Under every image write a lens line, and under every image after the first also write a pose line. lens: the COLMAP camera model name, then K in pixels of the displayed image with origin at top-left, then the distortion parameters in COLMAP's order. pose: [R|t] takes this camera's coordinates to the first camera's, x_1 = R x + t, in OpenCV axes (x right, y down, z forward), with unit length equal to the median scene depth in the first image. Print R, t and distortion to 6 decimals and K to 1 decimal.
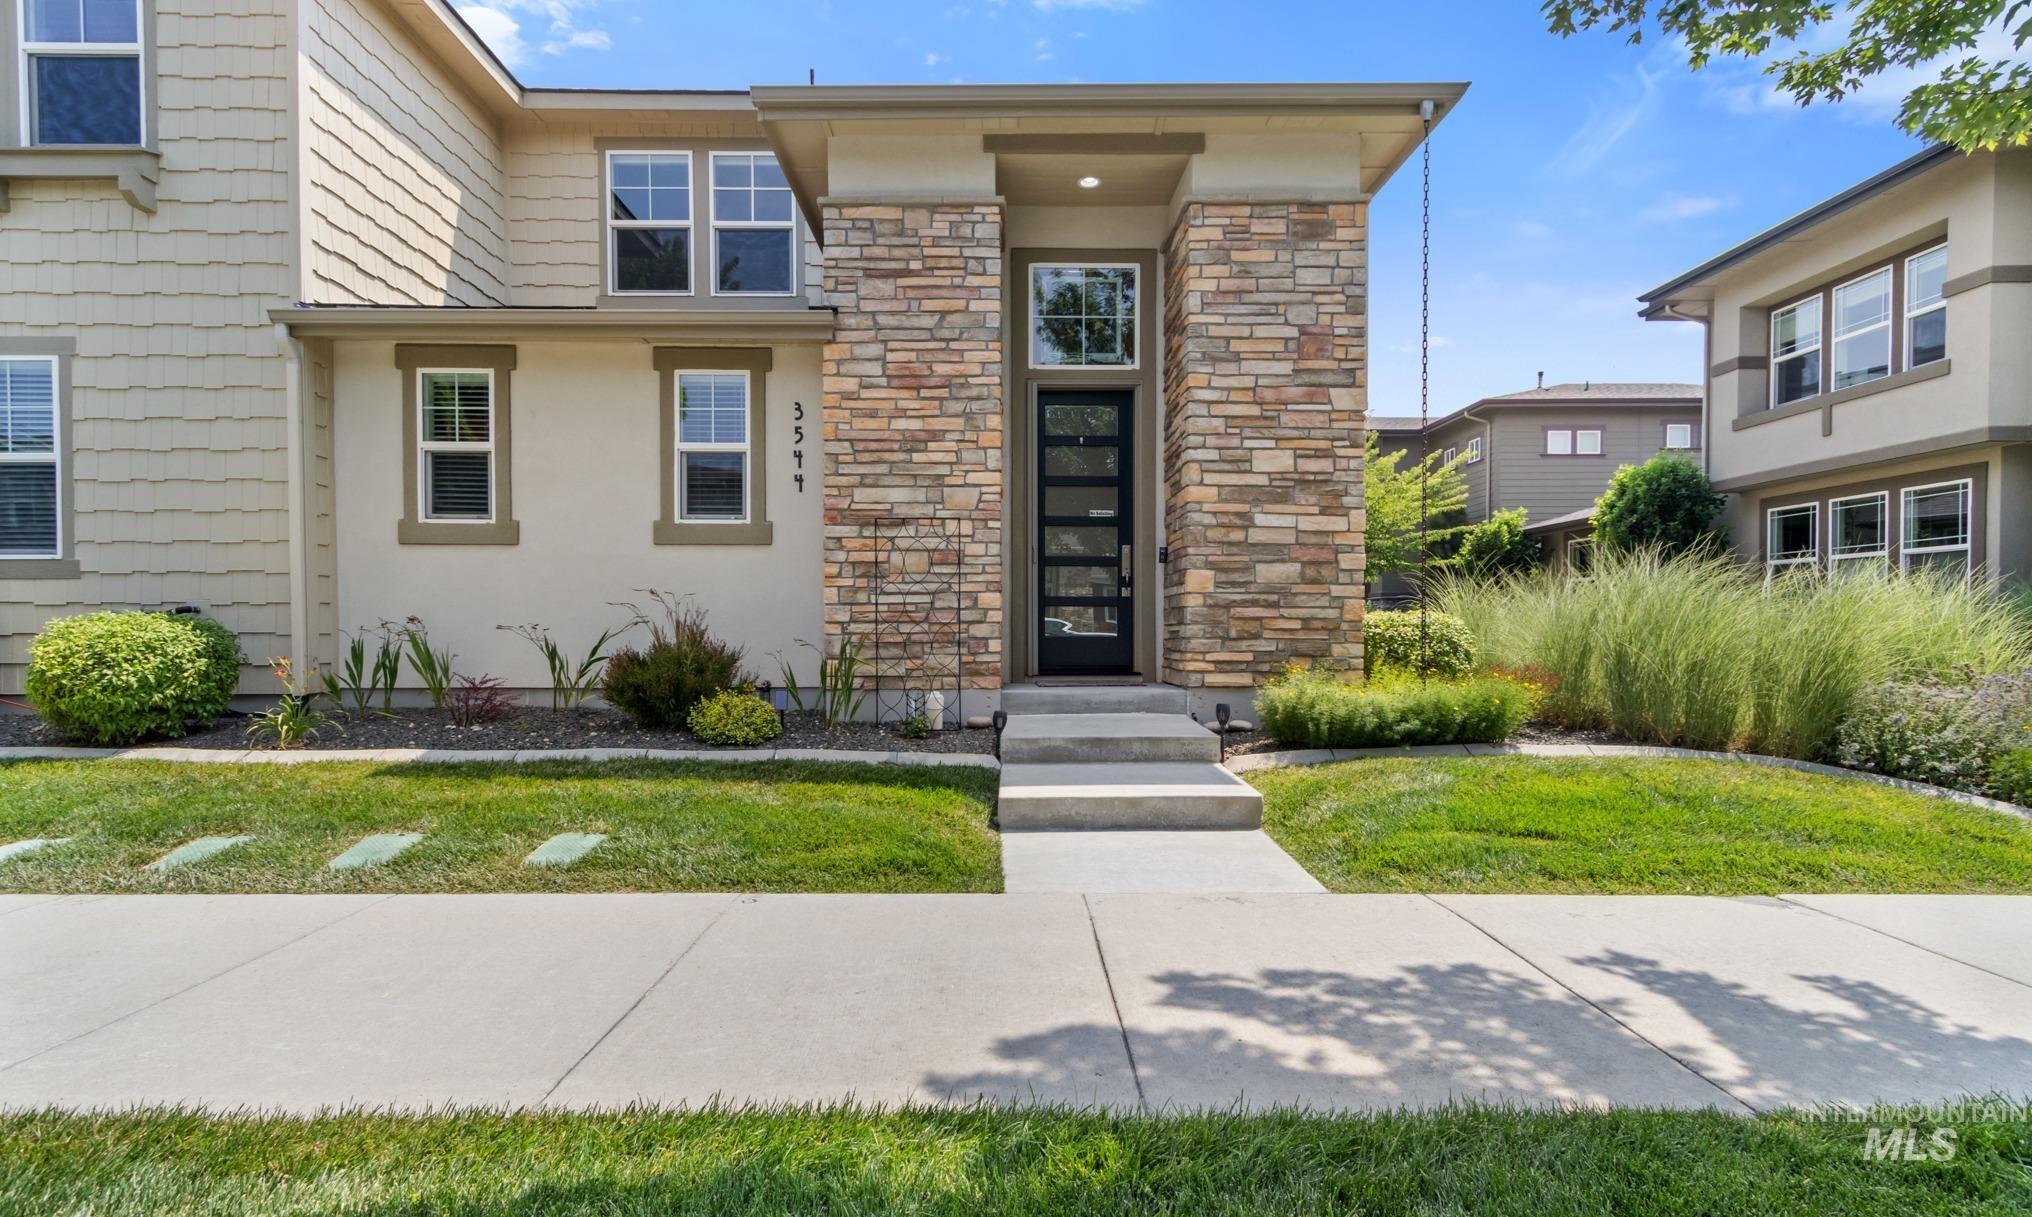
lens RADIAL K [[963.9, 0, 1014.7], [0, 963.9, 655.2], [0, 0, 1]] dist [0.004616, 0.000238]
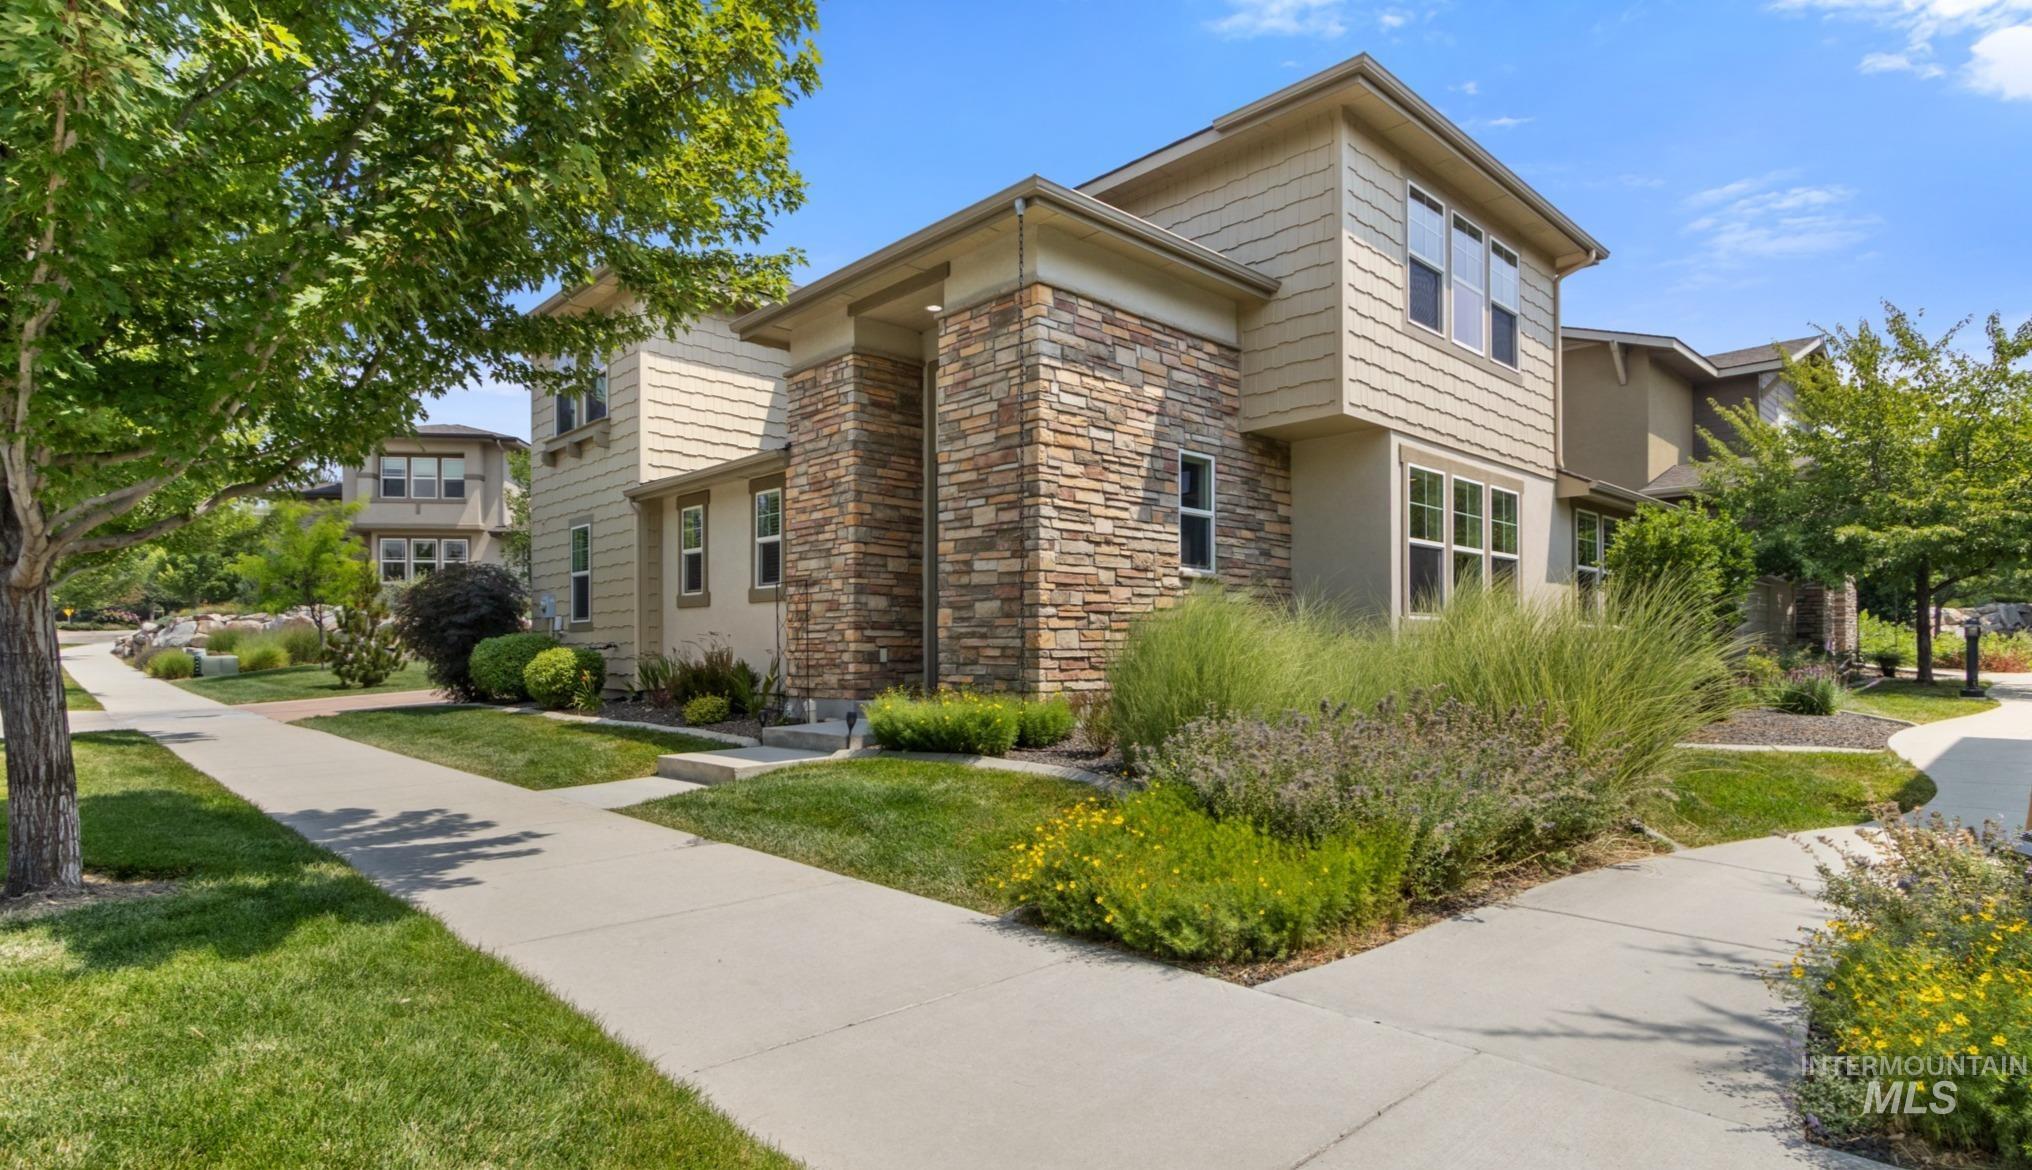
lens RADIAL K [[1040.7, 0, 1017.6], [0, 1040.7, 652.9], [0, 0, 1]] dist [0.000867, 0.000093]
pose [[0.682951, -0.000980, -0.730464, 1.238533], [-0.013775, 0.999804, -0.014220, -0.013511], [0.730334, 0.019774, 0.682804, 0.152245]]
